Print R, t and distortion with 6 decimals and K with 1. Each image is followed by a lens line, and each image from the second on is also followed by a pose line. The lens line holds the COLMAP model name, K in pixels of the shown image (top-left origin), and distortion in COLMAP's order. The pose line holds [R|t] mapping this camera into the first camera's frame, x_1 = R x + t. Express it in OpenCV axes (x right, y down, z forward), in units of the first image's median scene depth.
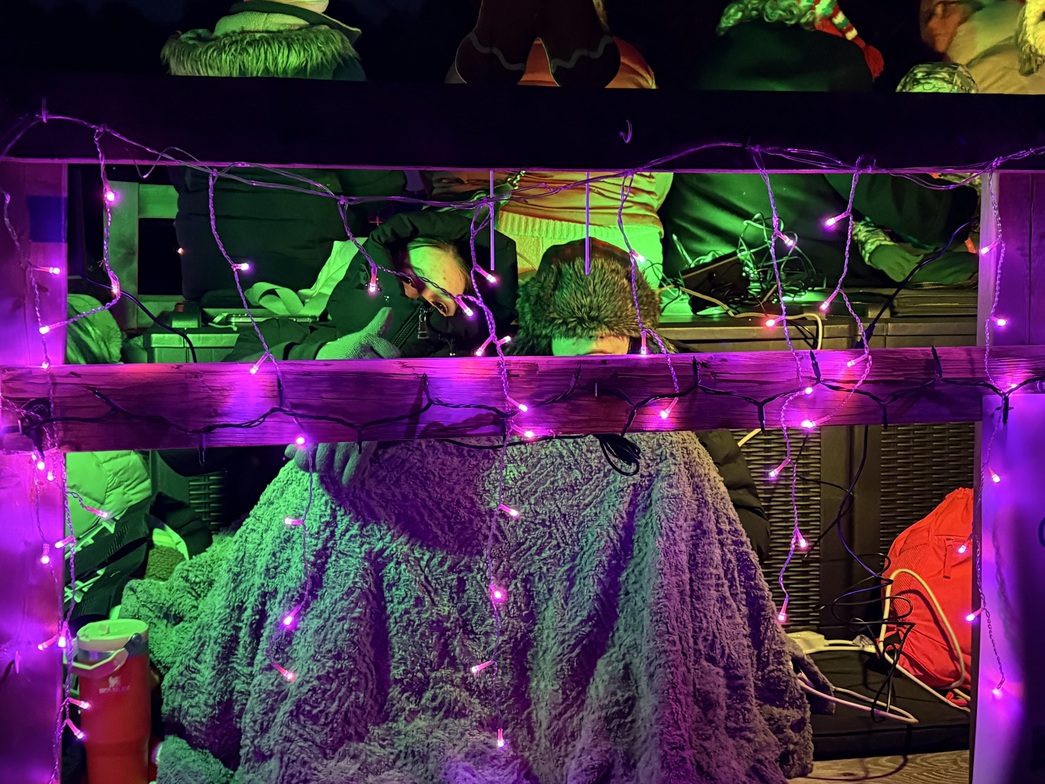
lens RADIAL K [[1474.3, 0, 532.2], [0, 1474.3, 436.3], [0, 0, 1]] dist [0.163528, 0.000000]
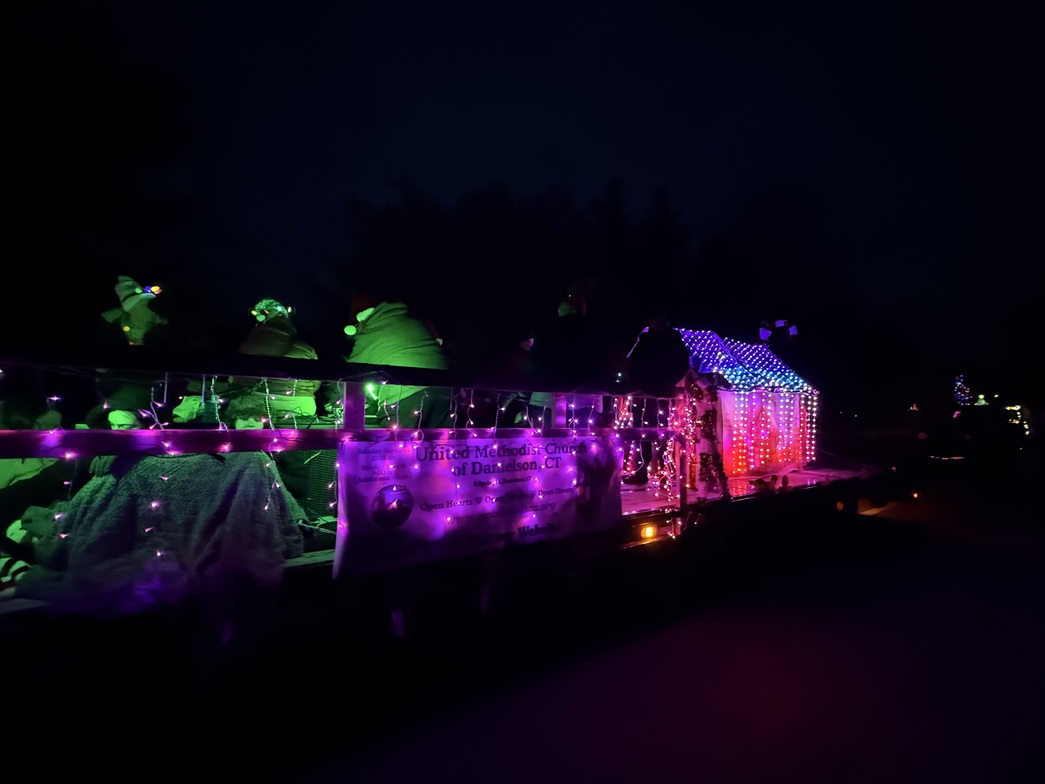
lens RADIAL K [[435.6, 0, 527.0], [0, 435.6, 396.5], [0, 0, 1]] dist [0.001614, -0.000813]
pose [[0.937095, 0.037106, 0.347096, 0.344231], [0.015781, 0.988814, -0.148316, 0.025922], [-0.348716, 0.144464, 0.926028, -0.150688]]
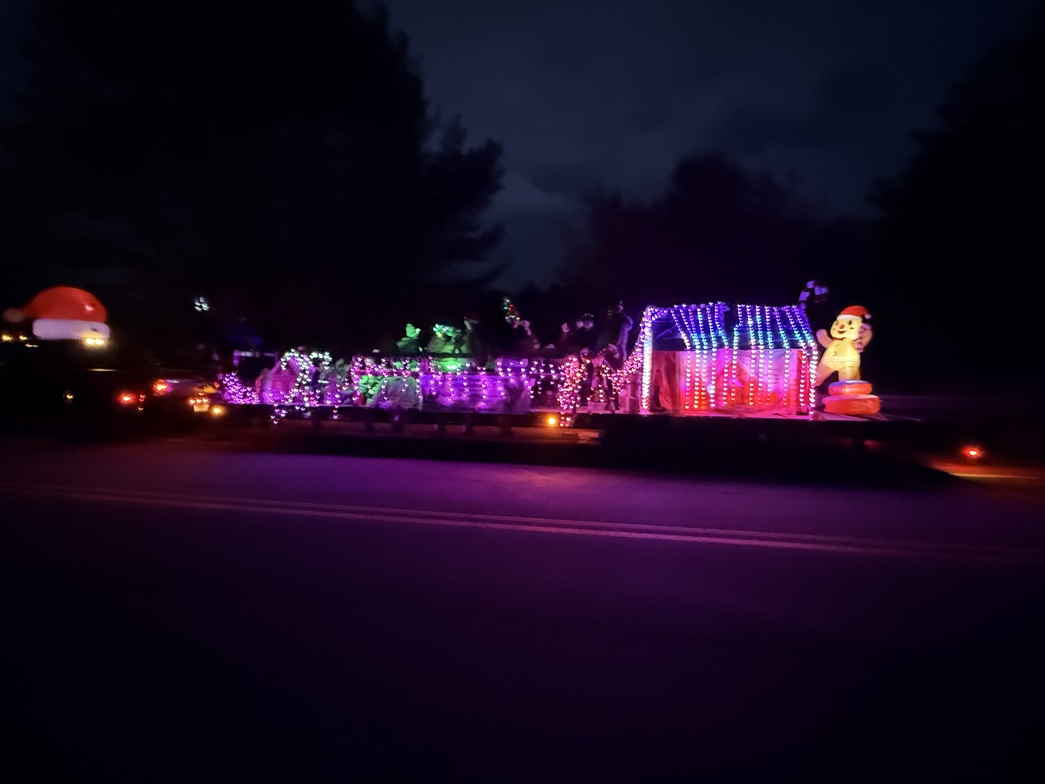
lens RADIAL K [[501.6, 0, 526.2], [0, 501.6, 386.0], [0, 0, 1]] dist [0.000753, -0.000667]
pose [[0.913540, 0.031793, -0.405504, 2.870495], [-0.064596, 0.995628, -0.067465, 0.300099], [0.401586, 0.087826, 0.911600, -2.583968]]
